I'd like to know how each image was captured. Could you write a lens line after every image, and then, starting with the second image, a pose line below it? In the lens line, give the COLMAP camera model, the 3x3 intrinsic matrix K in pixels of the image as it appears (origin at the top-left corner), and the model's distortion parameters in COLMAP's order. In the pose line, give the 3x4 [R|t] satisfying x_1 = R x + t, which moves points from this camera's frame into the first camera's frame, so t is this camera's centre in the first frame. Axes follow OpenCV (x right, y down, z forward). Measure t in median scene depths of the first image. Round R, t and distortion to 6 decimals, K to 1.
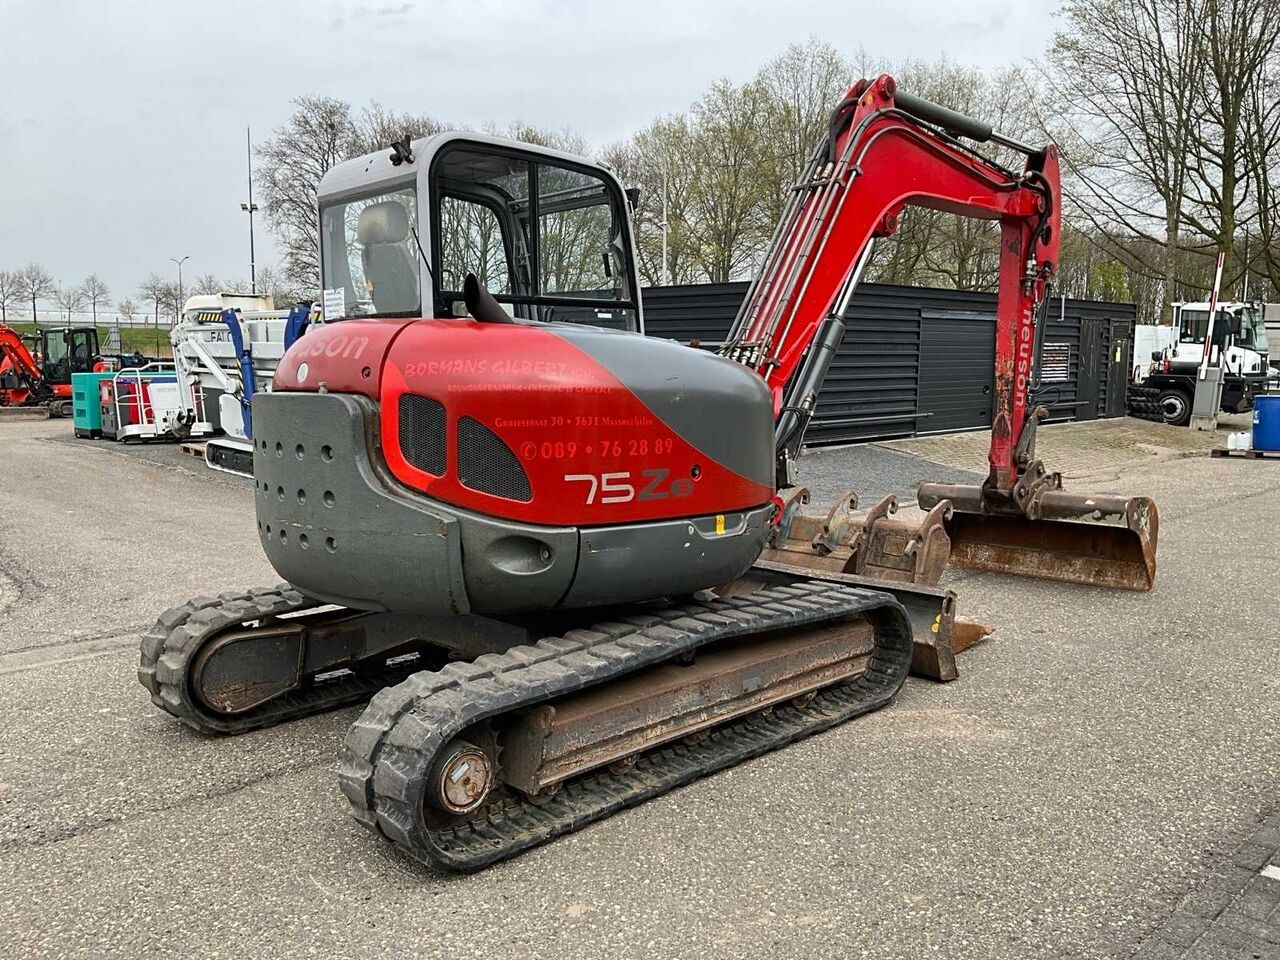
lens RADIAL K [[1054.2, 0, 634.3], [0, 1054.2, 480.8], [0, 0, 1]] dist [0.116570, -0.223818]
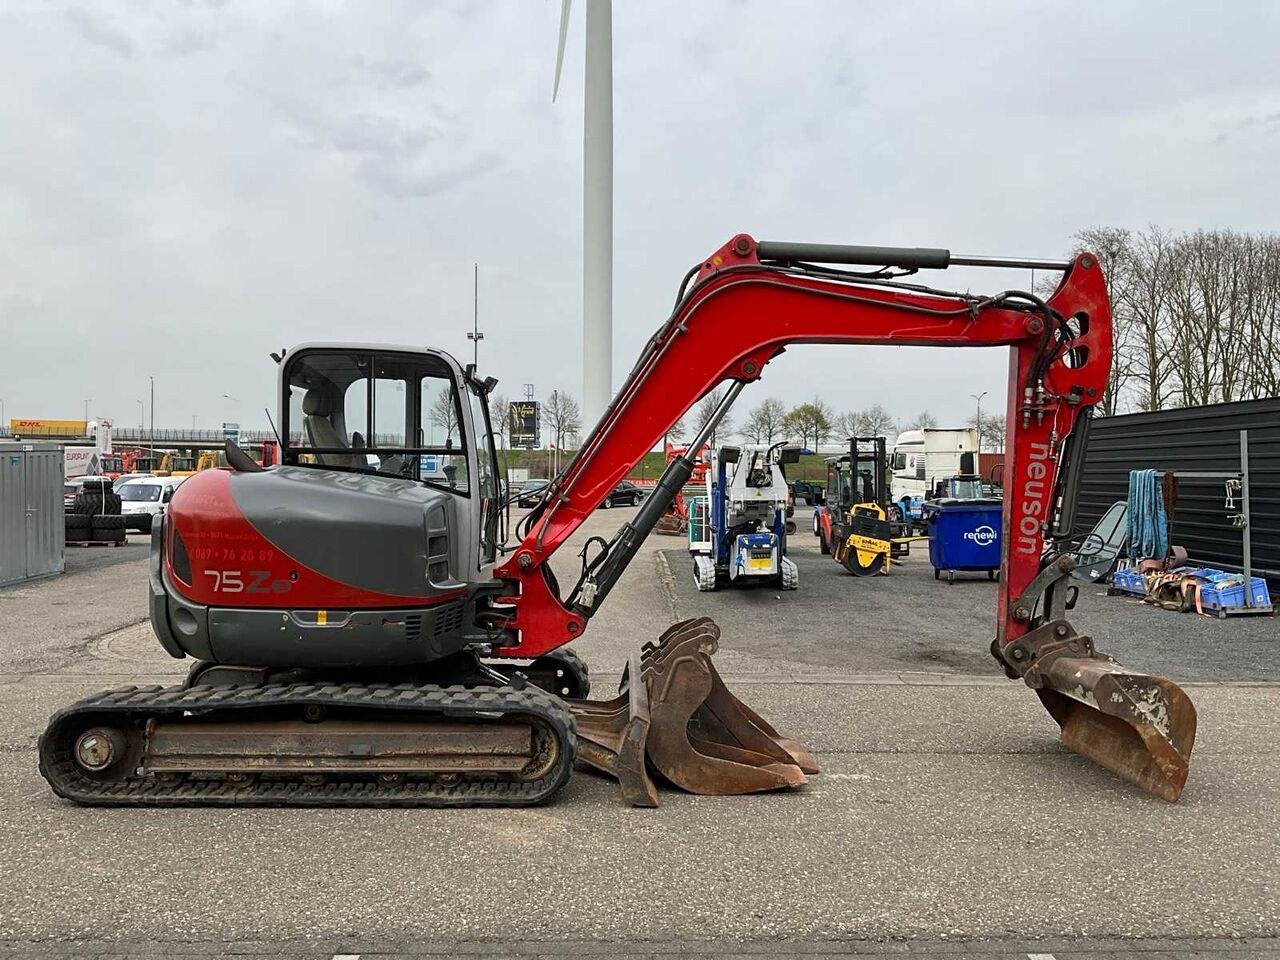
lens RADIAL K [[1054.2, 0, 634.3], [0, 1054.2, 480.8], [0, 0, 1]] dist [0.116570, -0.223818]
pose [[0.726475, 0.002782, -0.687188, 1.346775], [-0.085277, 0.992627, -0.086133, -0.050232], [0.681882, 0.121175, 0.721356, 0.283475]]
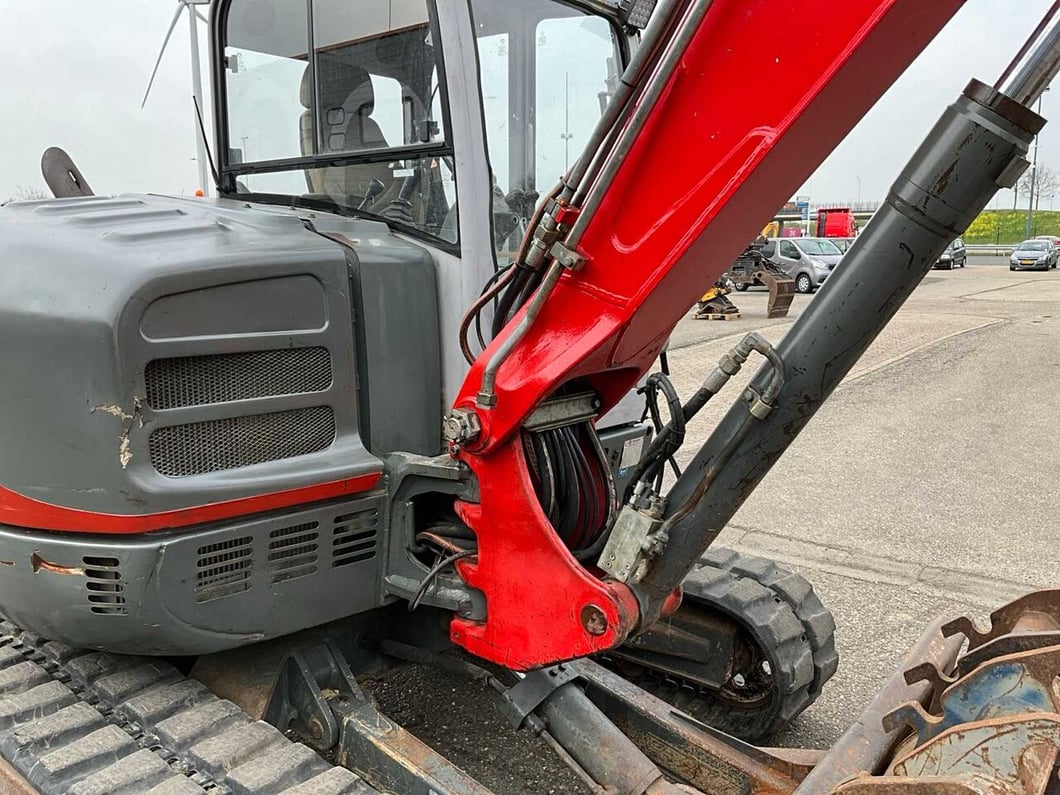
lens RADIAL K [[873.0, 0, 525.2], [0, 873.0, 398.1], [0, 0, 1]] dist [0.116570, -0.223818]
pose [[0.135863, 0.164594, -0.976960, 0.622569], [-0.109169, 0.982585, 0.150360, -0.145085], [0.984695, 0.086226, 0.151465, 1.277093]]
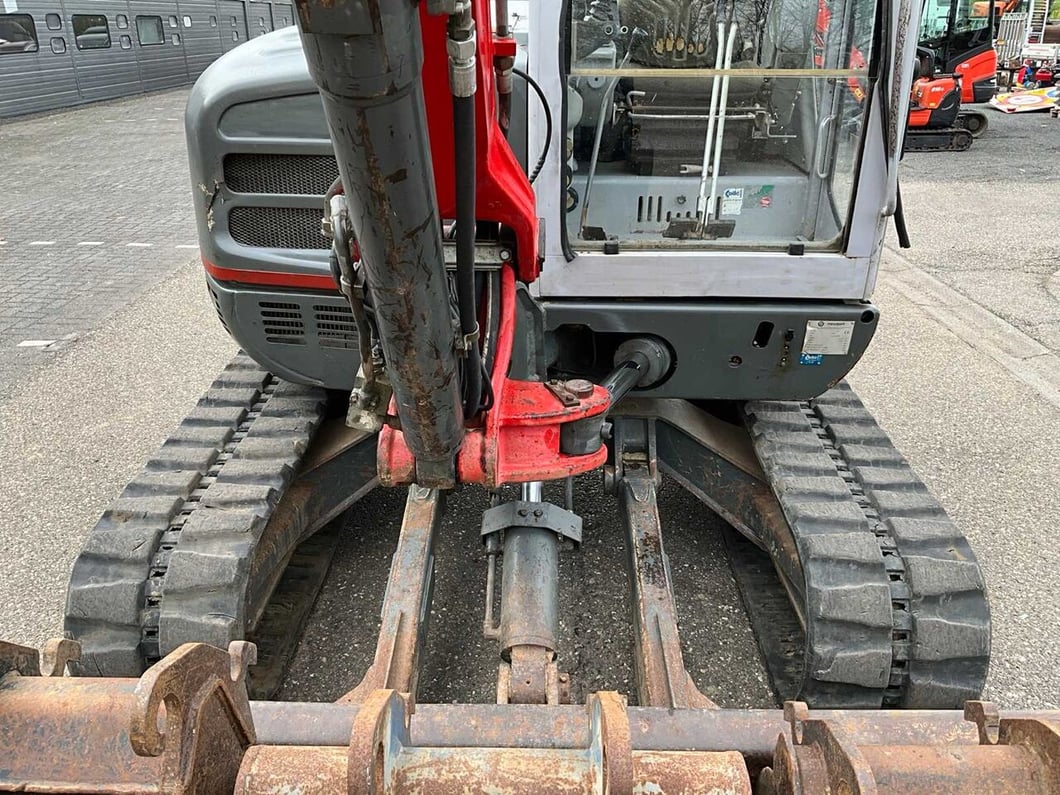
lens RADIAL K [[873.0, 0, 525.2], [0, 873.0, 398.1], [0, 0, 1]] dist [0.116570, -0.223818]
pose [[-0.703552, 0.283163, -0.651793, 0.439738], [-0.074440, 0.882775, 0.463861, -0.227606], [0.706735, 0.374869, -0.599999, 1.748497]]
